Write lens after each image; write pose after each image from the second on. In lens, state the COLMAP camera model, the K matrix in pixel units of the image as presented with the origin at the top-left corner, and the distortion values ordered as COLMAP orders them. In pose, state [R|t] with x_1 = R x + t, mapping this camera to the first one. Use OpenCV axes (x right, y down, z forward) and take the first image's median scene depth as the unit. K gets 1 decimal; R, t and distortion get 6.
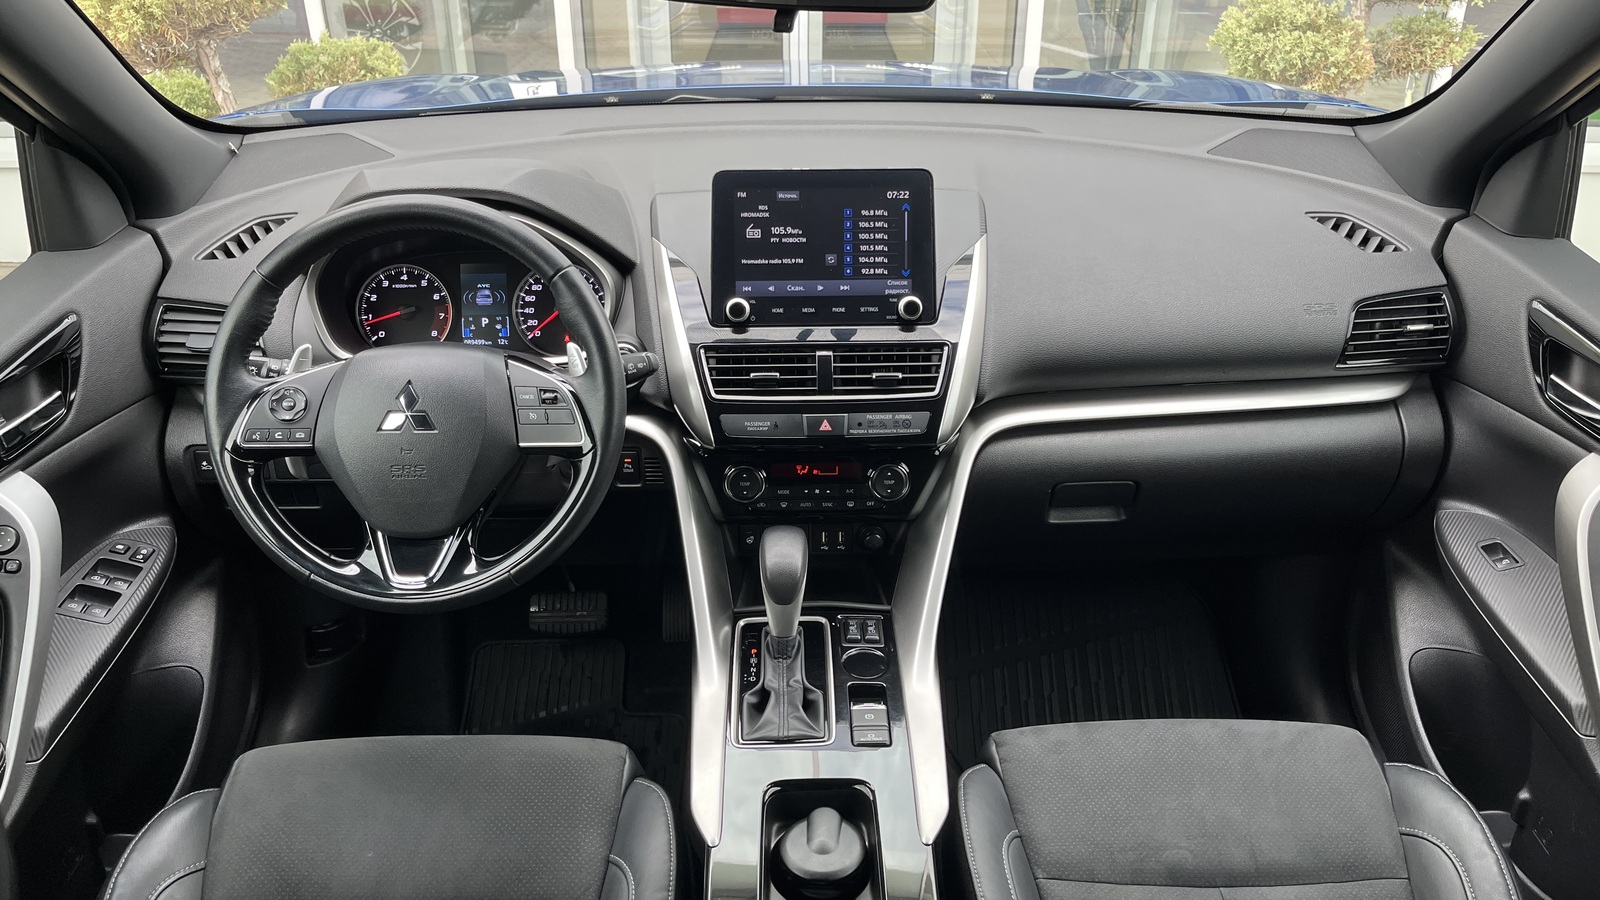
lens RADIAL K [[1223.6, 0, 805.8], [0, 1223.6, 439.3], [0, 0, 1]] dist [0.071581, -0.105203]
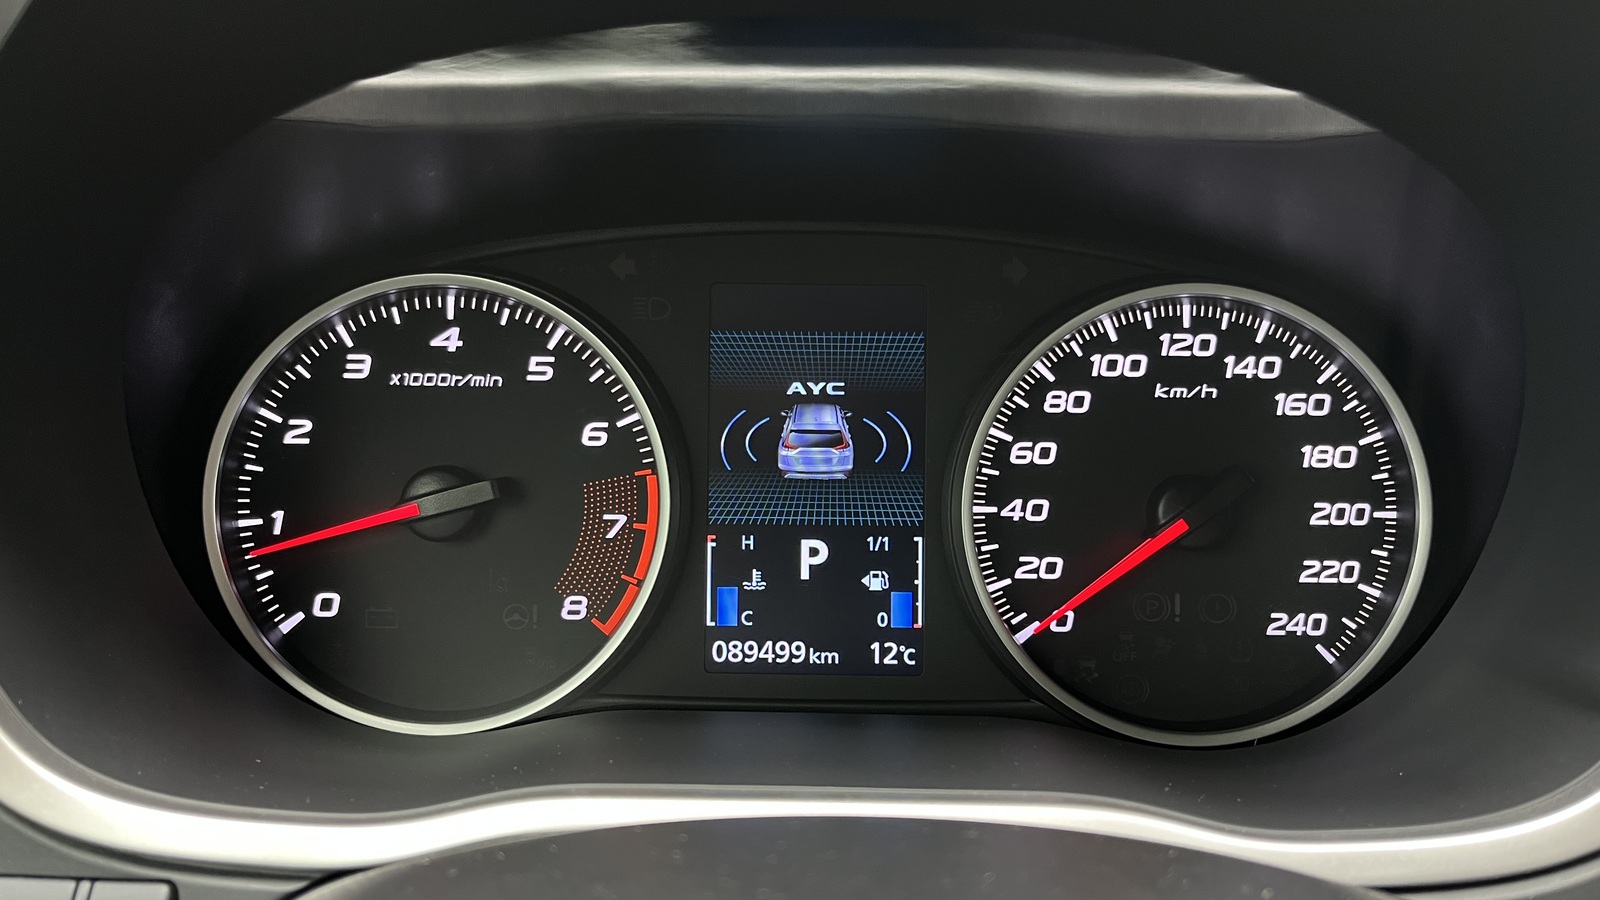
lens RADIAL K [[1223.6, 0, 793.1], [0, 1223.6, 455.2], [0, 0, 1]] dist [0.071581, -0.105203]
pose [[0.999134, 0.027712, -0.031051, -0.286885], [-0.030310, 0.995781, -0.086608, -0.105139], [0.028520, 0.087474, 0.995758, 0.876278]]
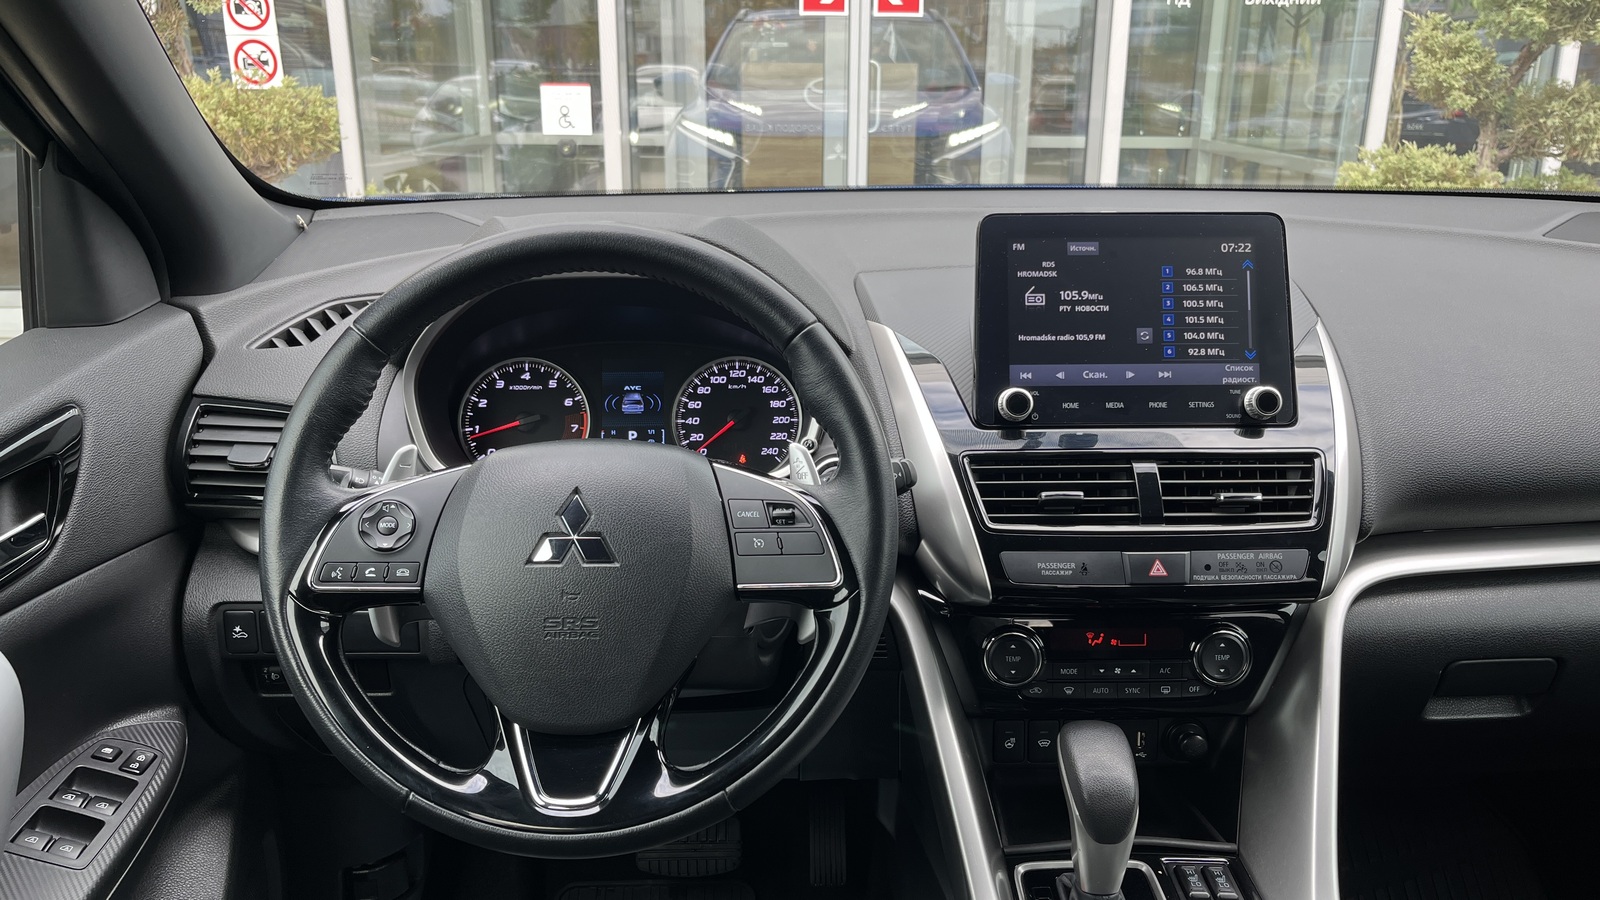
lens RADIAL K [[1223.6, 0, 800.0], [0, 1223.6, 442.7], [0, 0, 1]] dist [0.071581, -0.105203]
pose [[0.999992, 0.002600, 0.002875, -0.180625], [-0.002090, 0.986278, -0.165082, 0.032467], [-0.003265, 0.165074, 0.986276, 0.307703]]
